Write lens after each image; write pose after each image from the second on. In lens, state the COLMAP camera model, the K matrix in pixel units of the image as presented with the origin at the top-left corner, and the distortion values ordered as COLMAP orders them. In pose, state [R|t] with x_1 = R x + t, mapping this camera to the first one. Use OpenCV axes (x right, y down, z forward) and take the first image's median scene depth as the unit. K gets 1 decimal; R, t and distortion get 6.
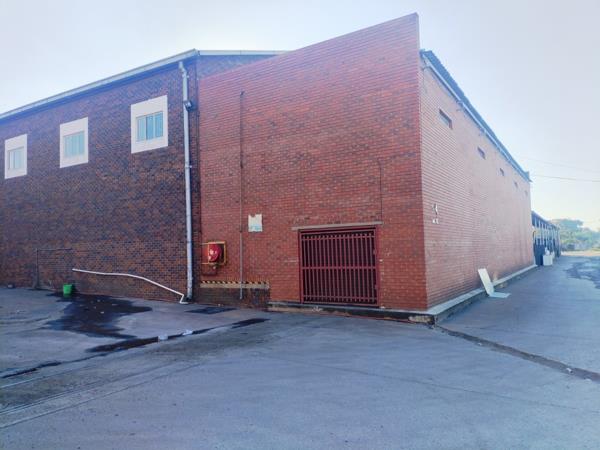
lens RADIAL K [[455.9, 0, 306.2], [0, 455.9, 229.8], [0, 0, 1]] dist [0.027889, -0.042775]
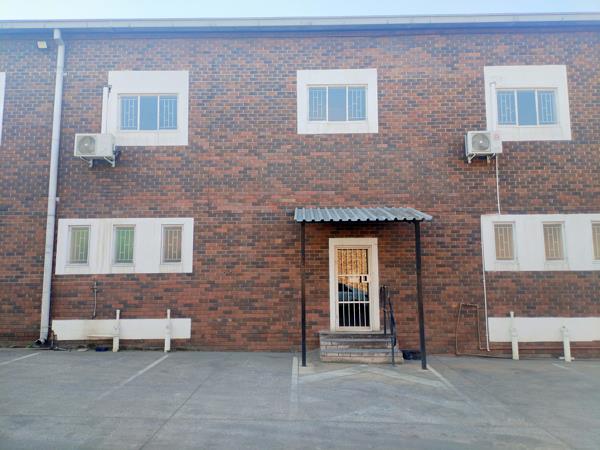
lens RADIAL K [[496.2, 0, 299.7], [0, 496.2, 230.9], [0, 0, 1]] dist [0.058417, -0.046972]
pose [[0.867387, 0.096107, 0.488266, -0.653481], [-0.040938, 0.991629, -0.122460, 0.036435], [-0.495948, 0.086232, 0.864060, 0.381096]]
